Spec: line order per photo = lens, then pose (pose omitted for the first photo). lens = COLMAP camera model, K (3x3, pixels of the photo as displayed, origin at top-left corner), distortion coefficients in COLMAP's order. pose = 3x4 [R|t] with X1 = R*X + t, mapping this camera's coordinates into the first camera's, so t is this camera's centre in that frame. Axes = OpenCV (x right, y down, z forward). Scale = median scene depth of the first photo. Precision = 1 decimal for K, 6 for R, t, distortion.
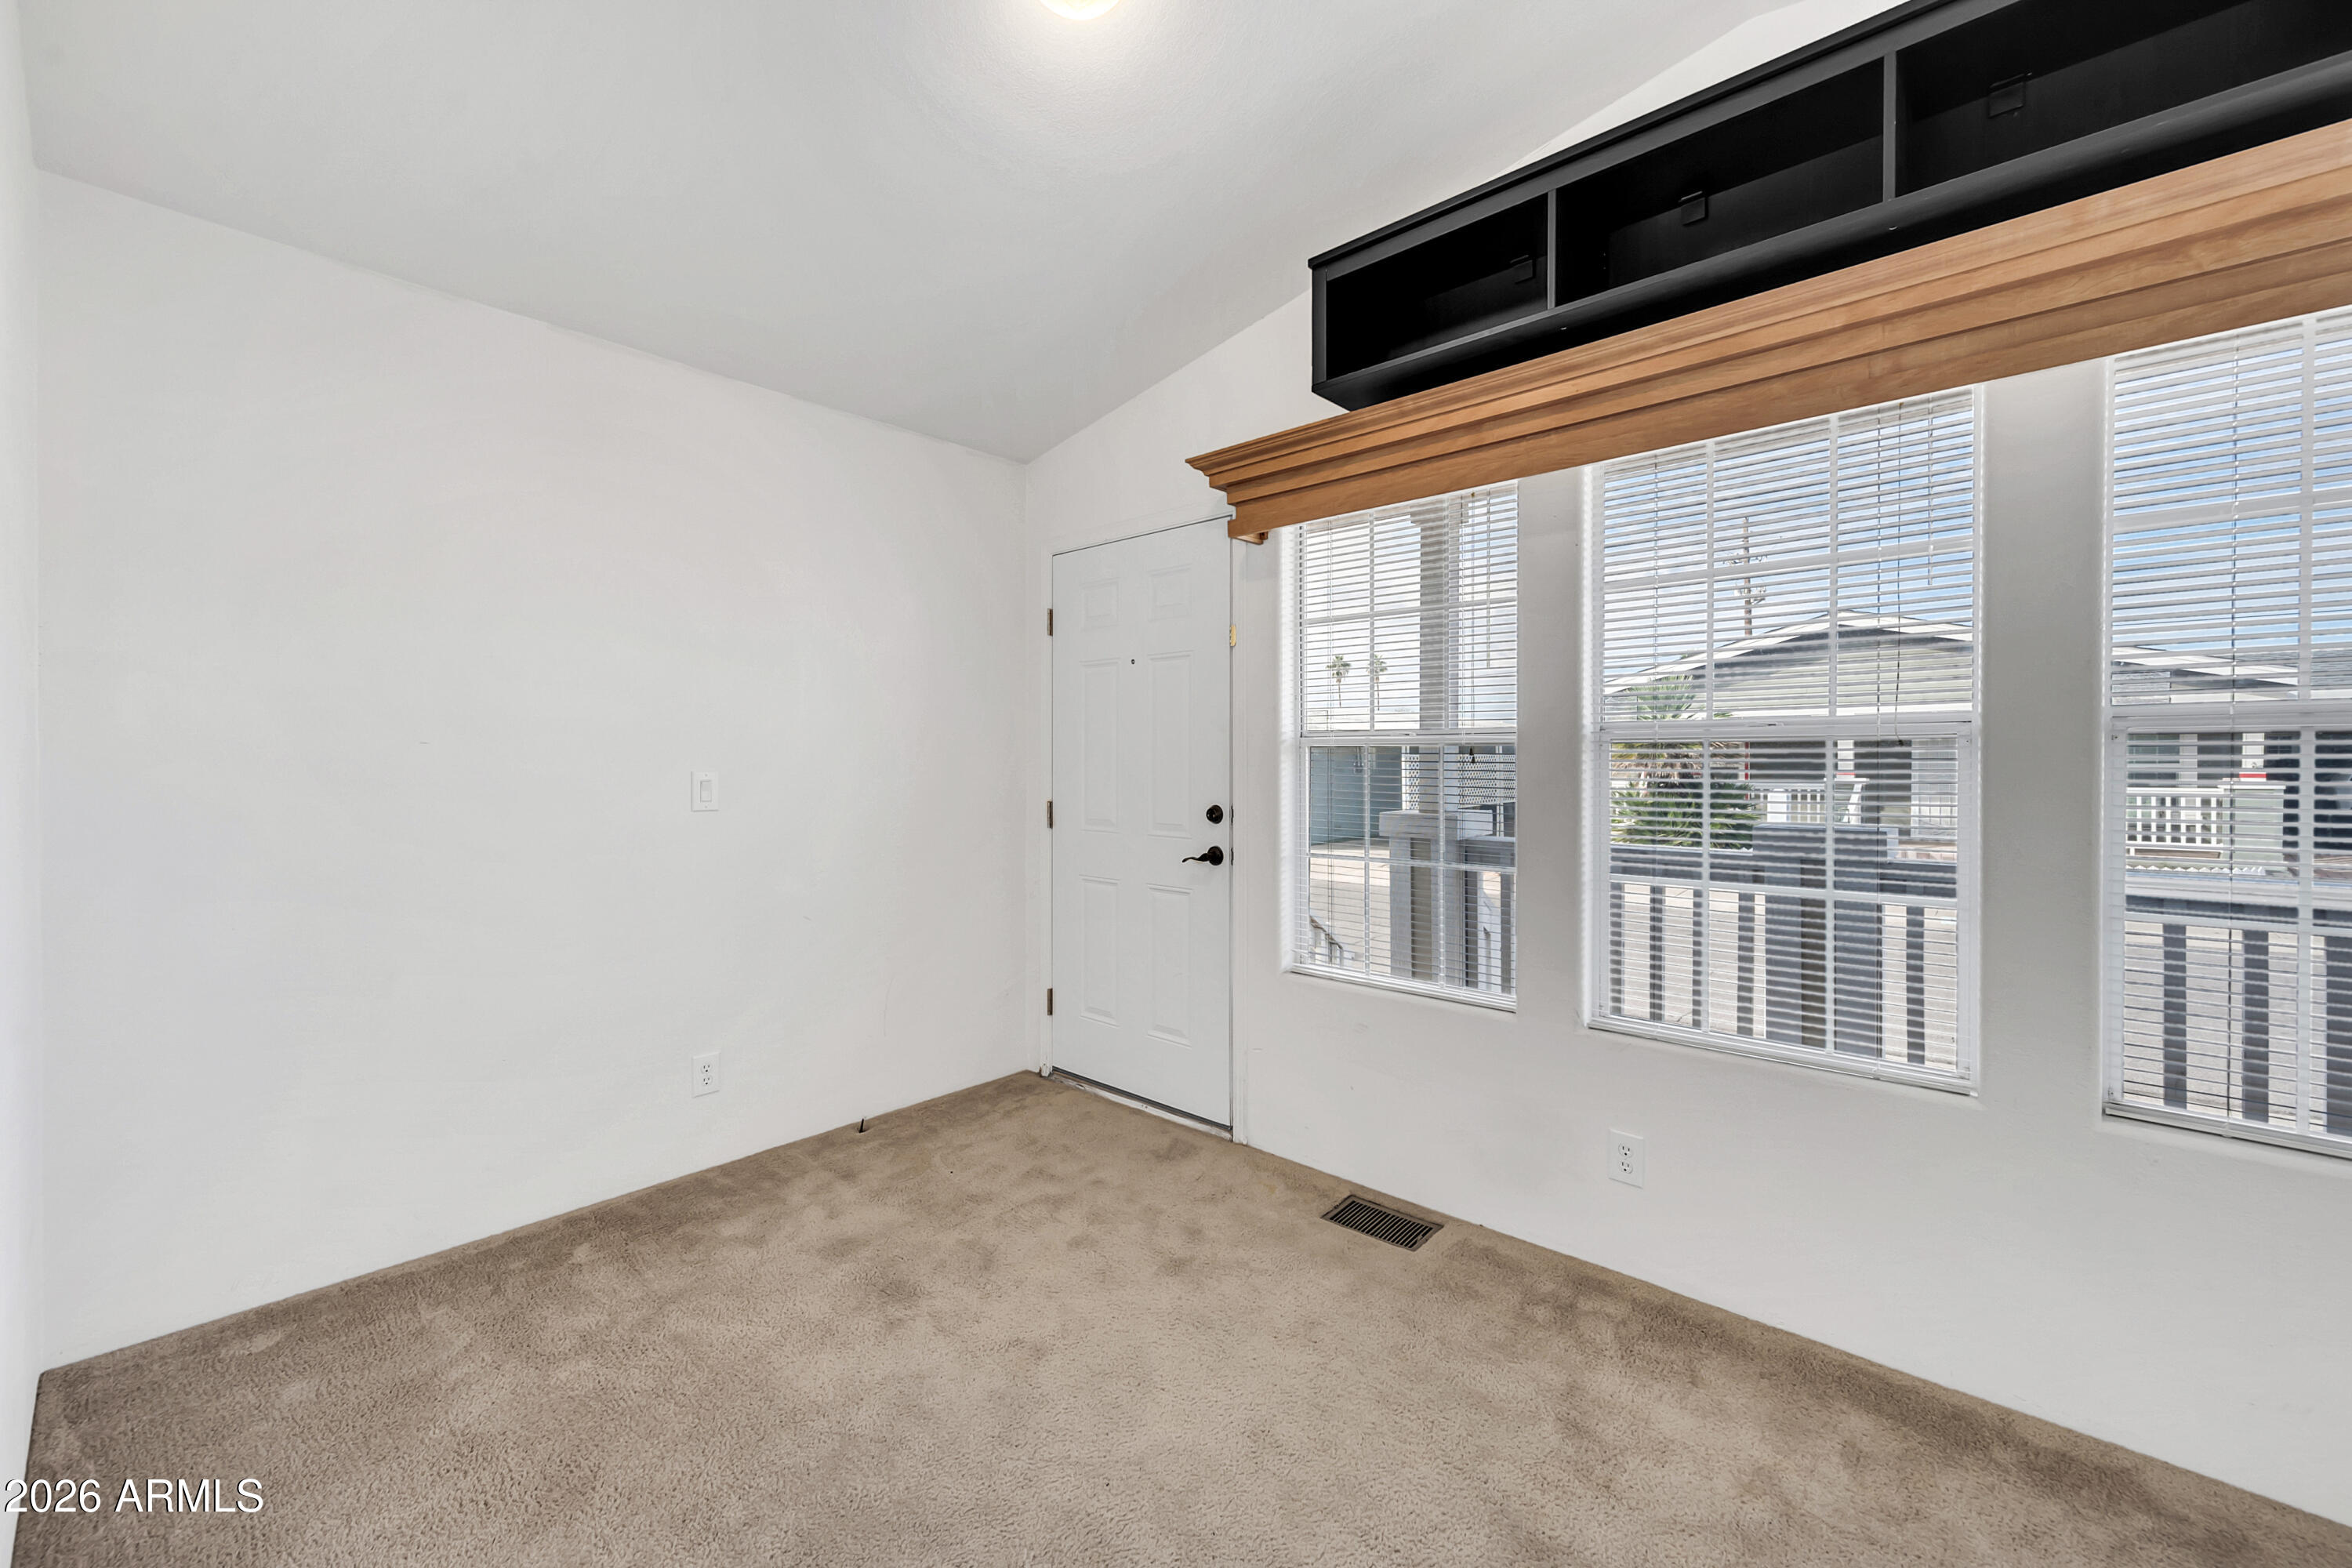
lens RADIAL K [[930.4, 0, 1179.5], [0, 930.4, 767.6], [0, 0, 1]] dist [-0.001347, -0.000194]
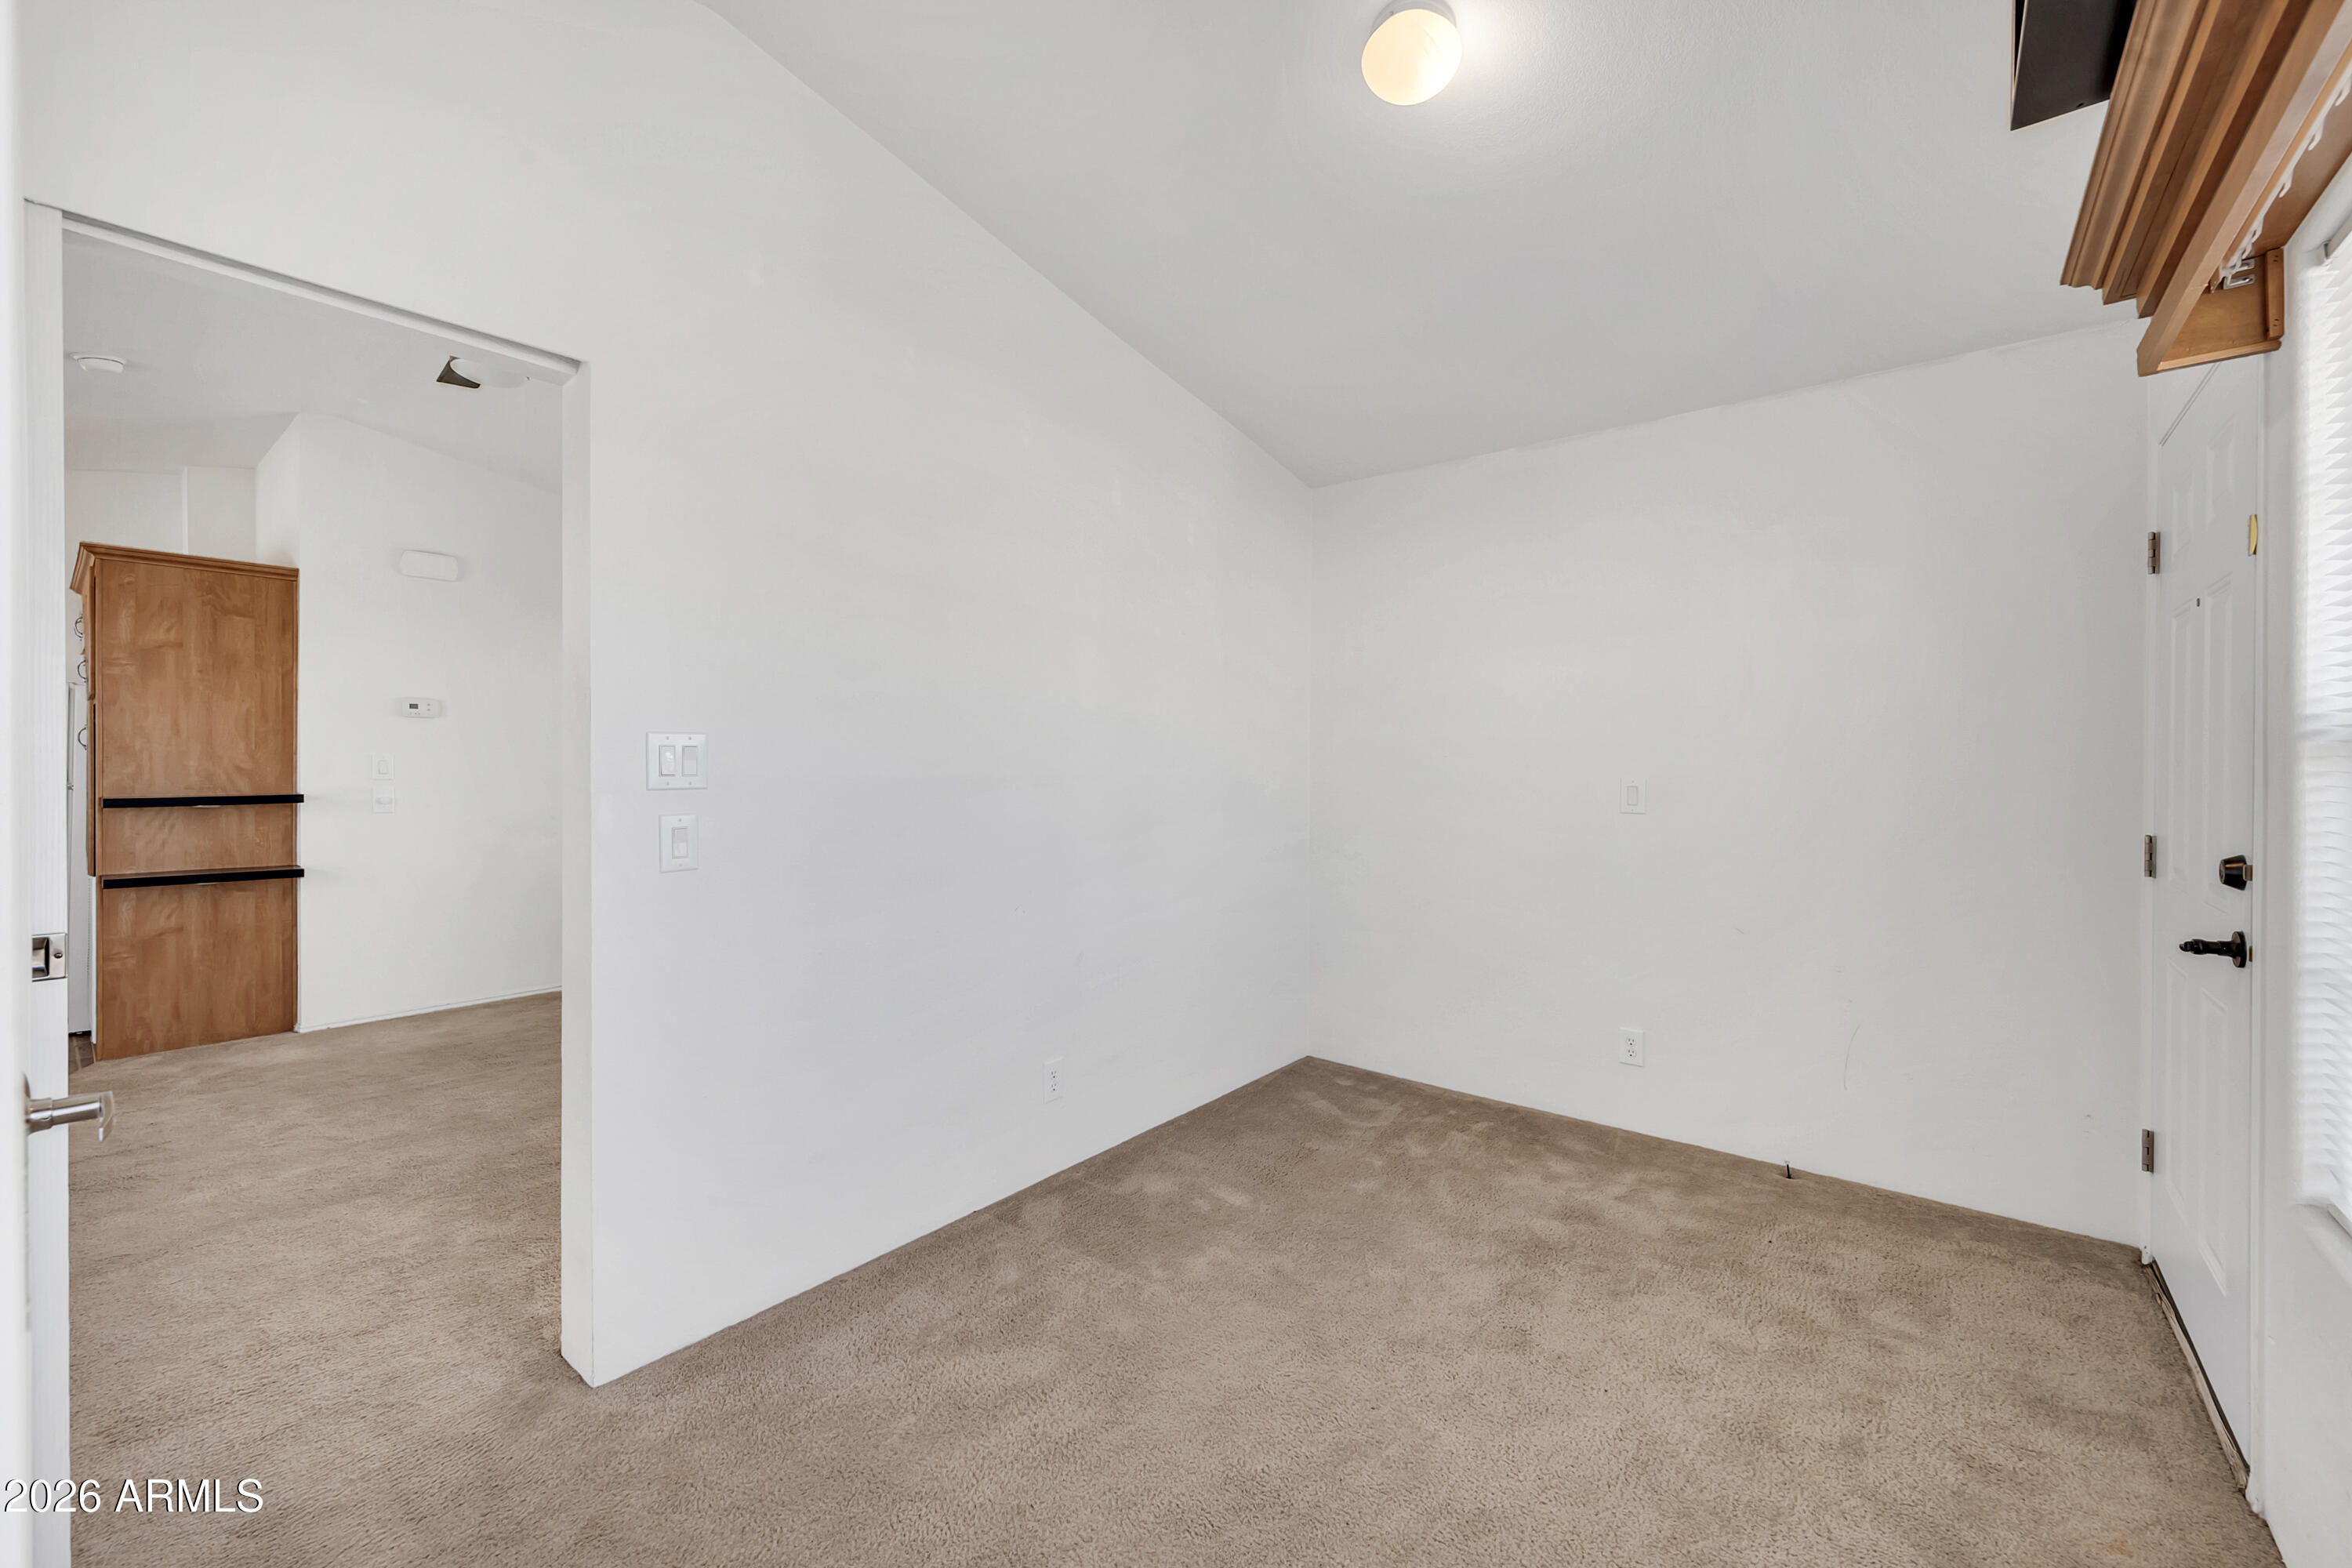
lens RADIAL K [[930.4, 0, 1179.5], [0, 930.4, 767.6], [0, 0, 1]] dist [-0.001347, -0.000194]
pose [[0.054661, 0.002465, -0.998502, 0.614073], [-0.008123, 0.999965, 0.002024, -0.007202], [0.998472, 0.008000, 0.054679, 0.408480]]
